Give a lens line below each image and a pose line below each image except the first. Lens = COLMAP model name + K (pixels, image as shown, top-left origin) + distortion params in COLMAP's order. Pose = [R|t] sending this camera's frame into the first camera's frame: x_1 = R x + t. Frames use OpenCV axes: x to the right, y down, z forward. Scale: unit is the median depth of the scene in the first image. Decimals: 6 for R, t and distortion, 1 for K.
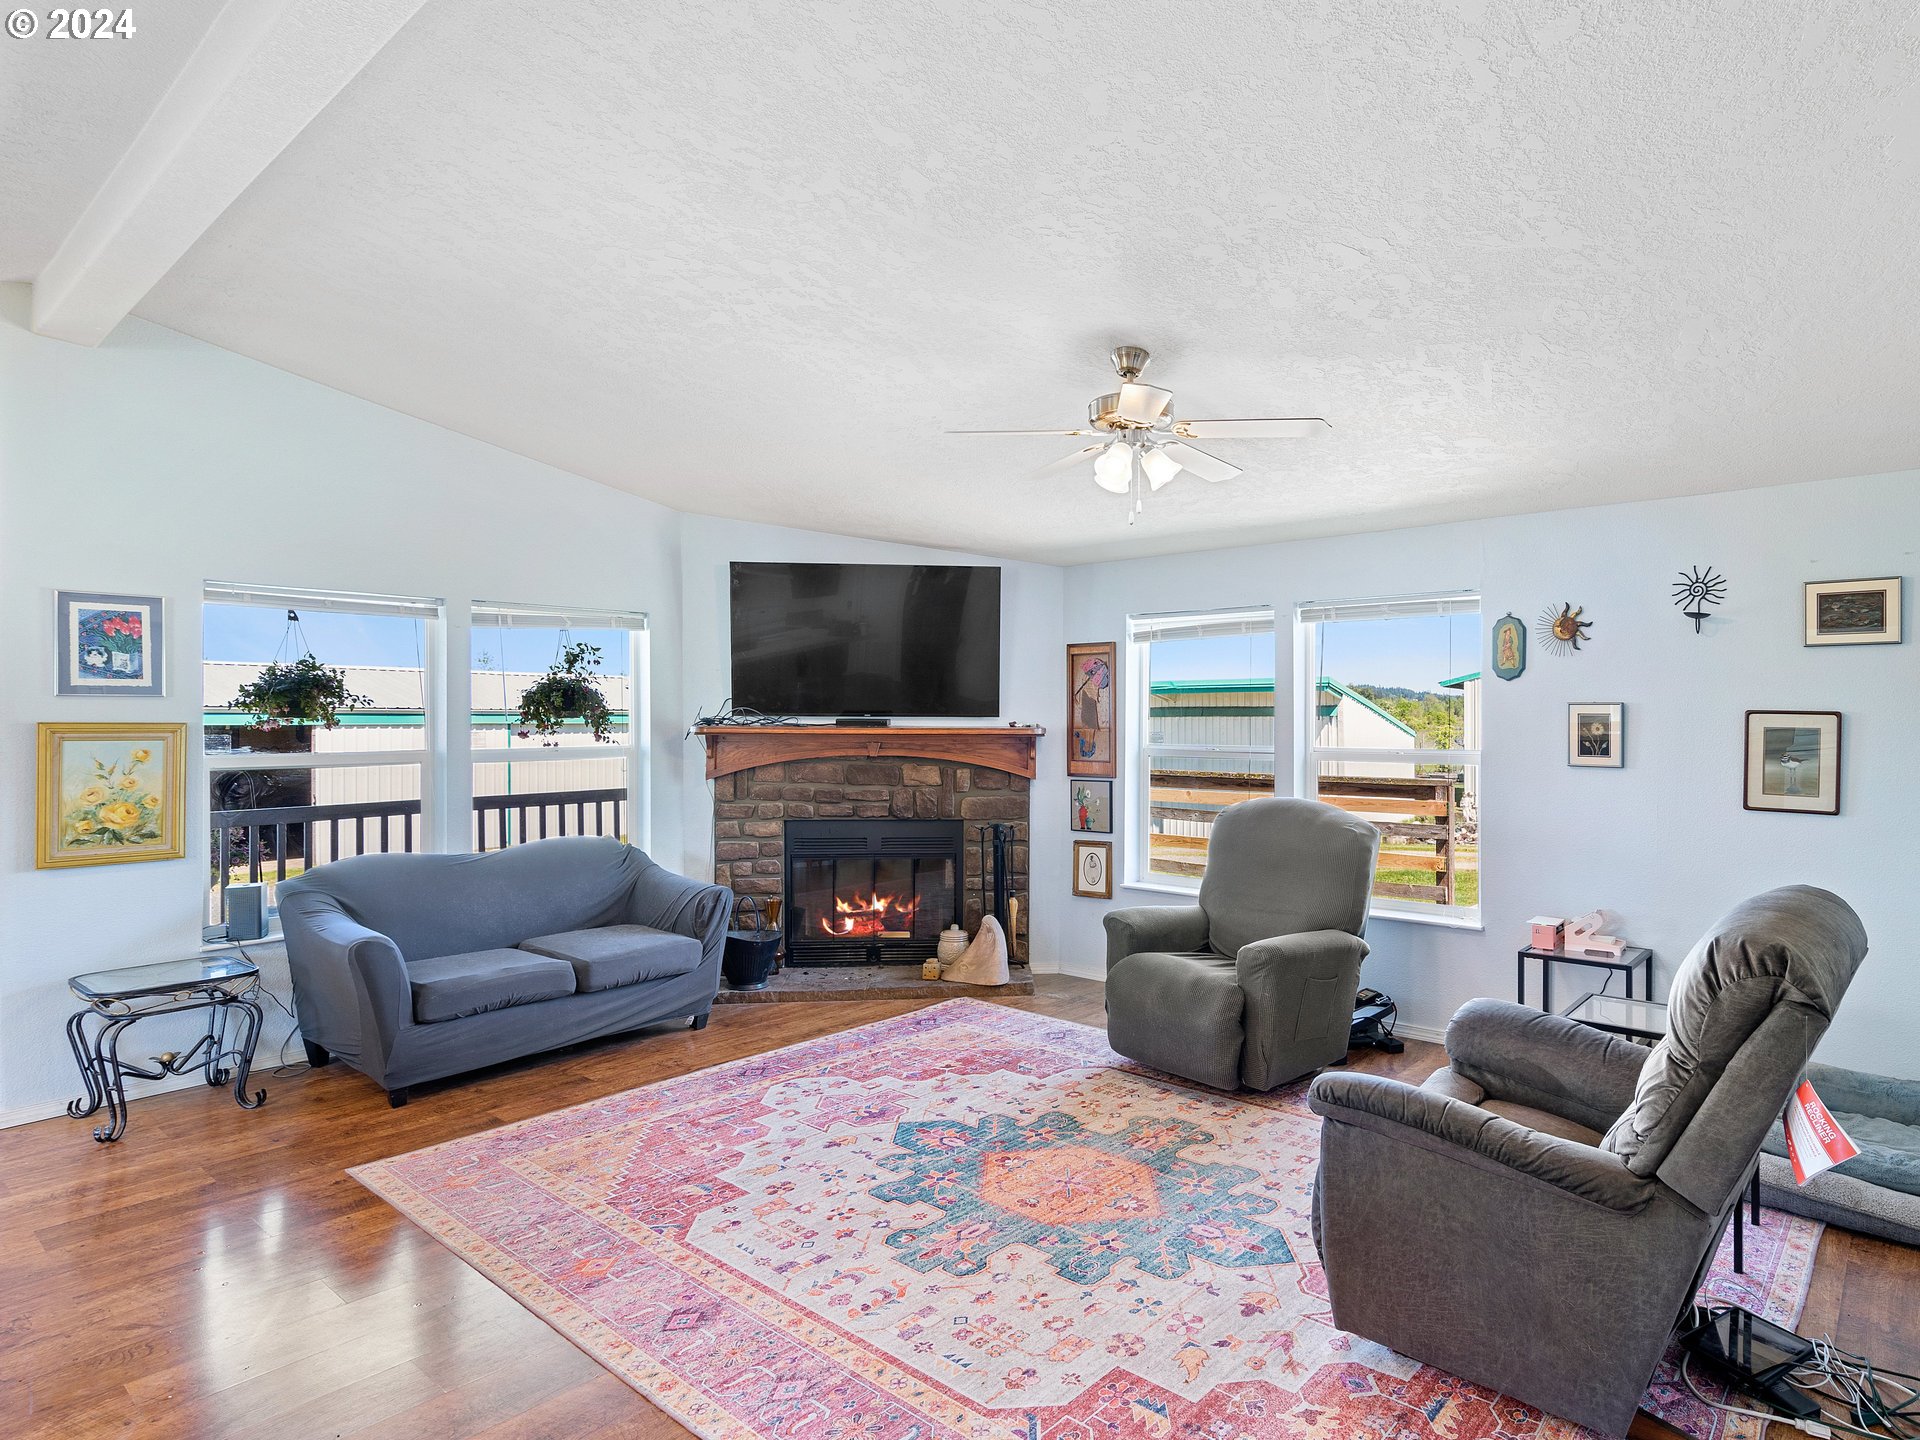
lens RADIAL K [[1099.1, 0, 958.5], [0, 1099.1, 716.3], [0, 0, 1]] dist [-0.004287, 0.005836]
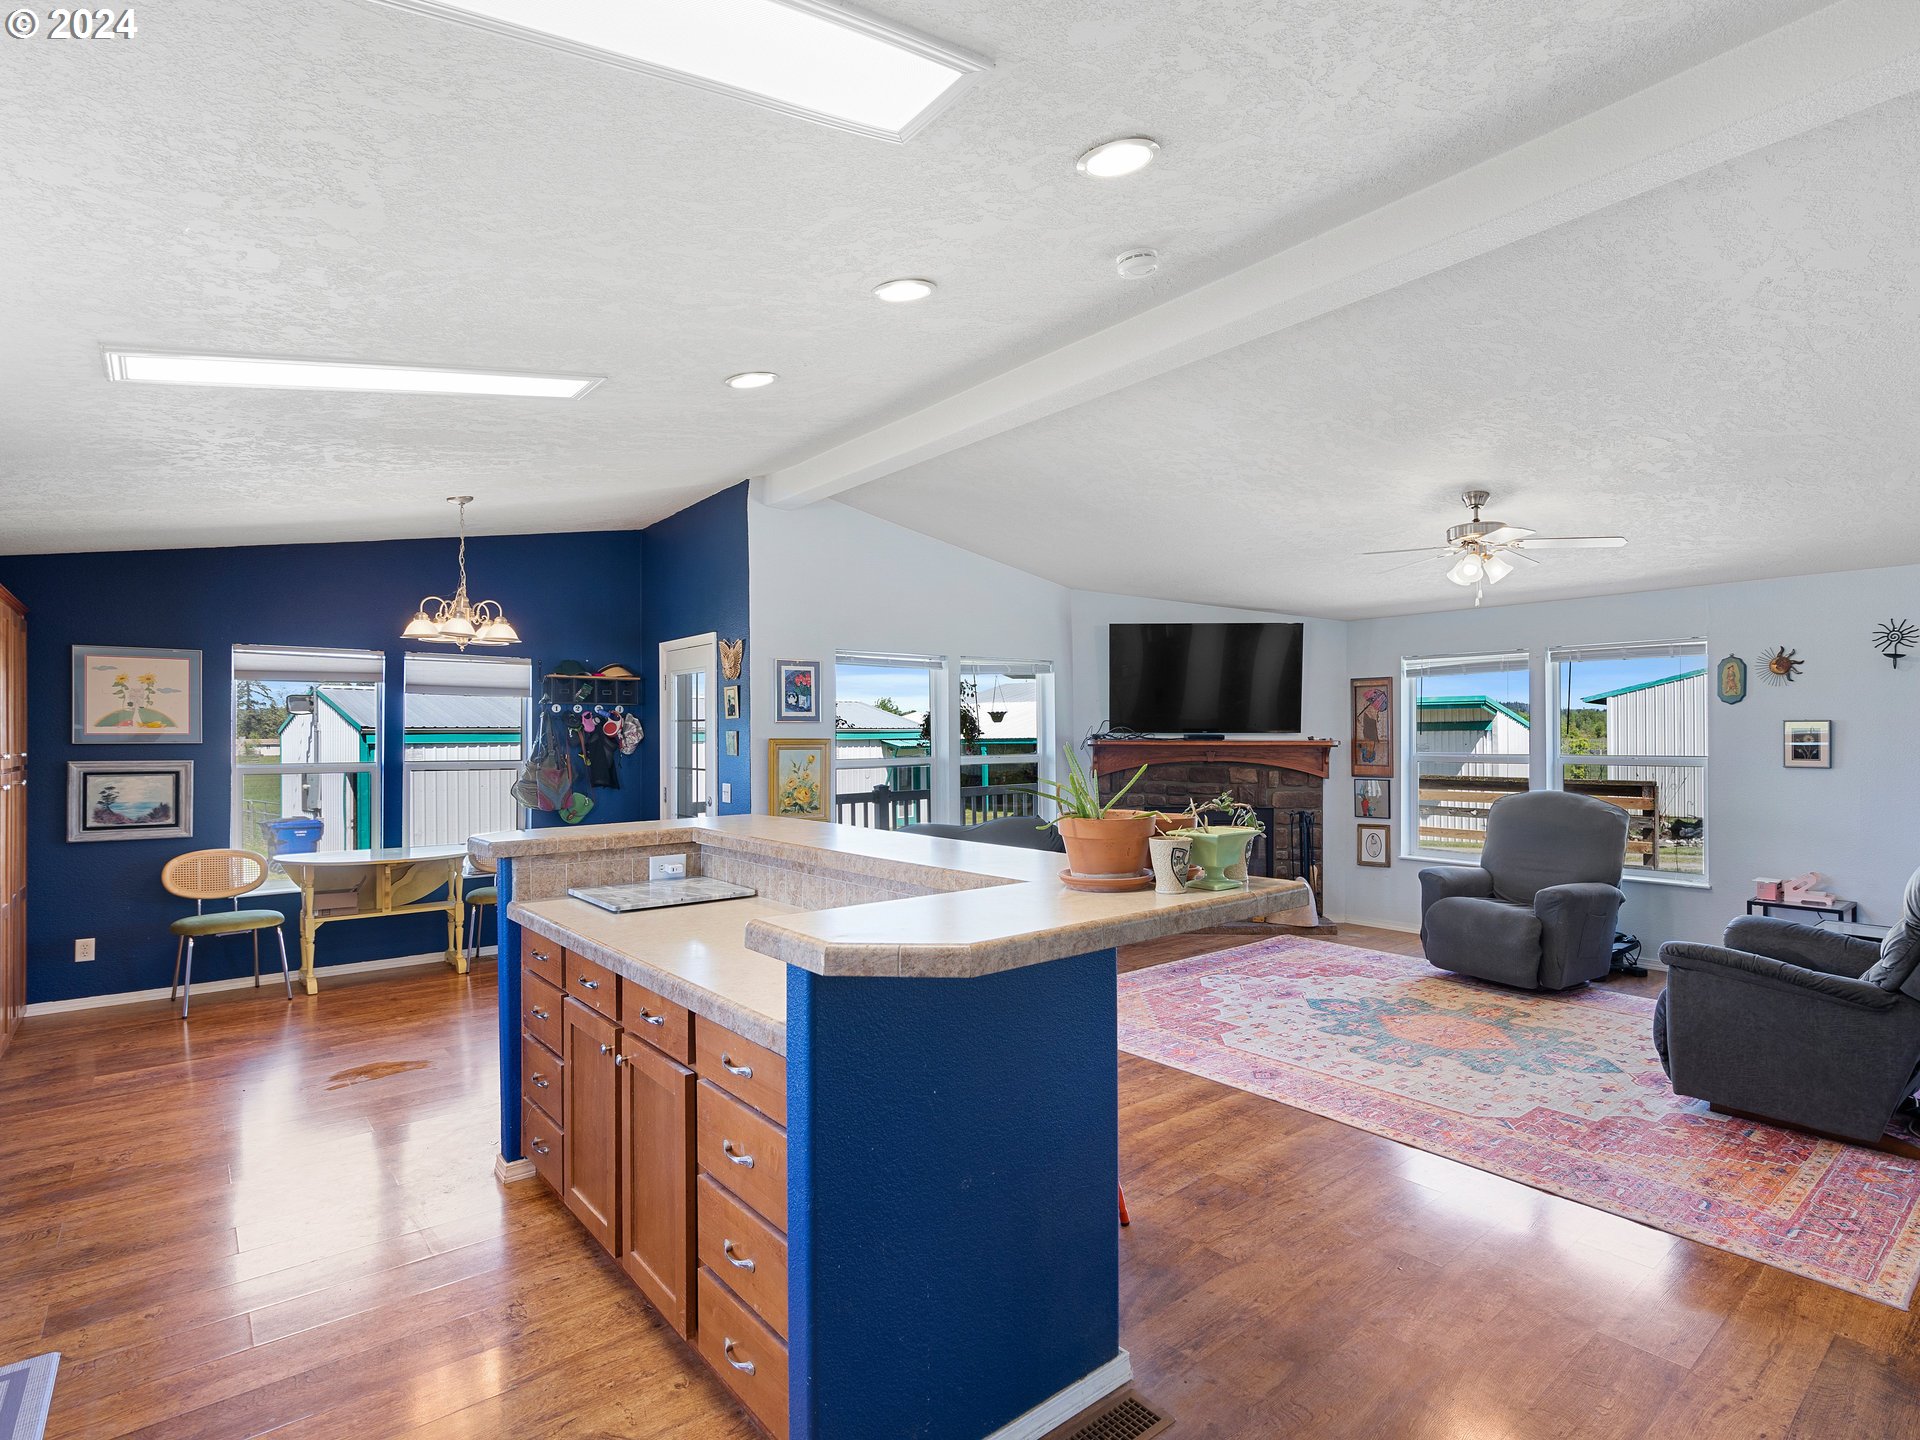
lens RADIAL K [[970.3, 0, 961.7], [0, 970.3, 733.3], [0, 0, 1]] dist [0.004099, 0.002014]
pose [[0.989382, -0.004105, -0.145281, -0.299488], [0.004291, 0.999990, 0.000966, -0.002504], [0.145276, -0.001579, 0.989390, -0.368972]]
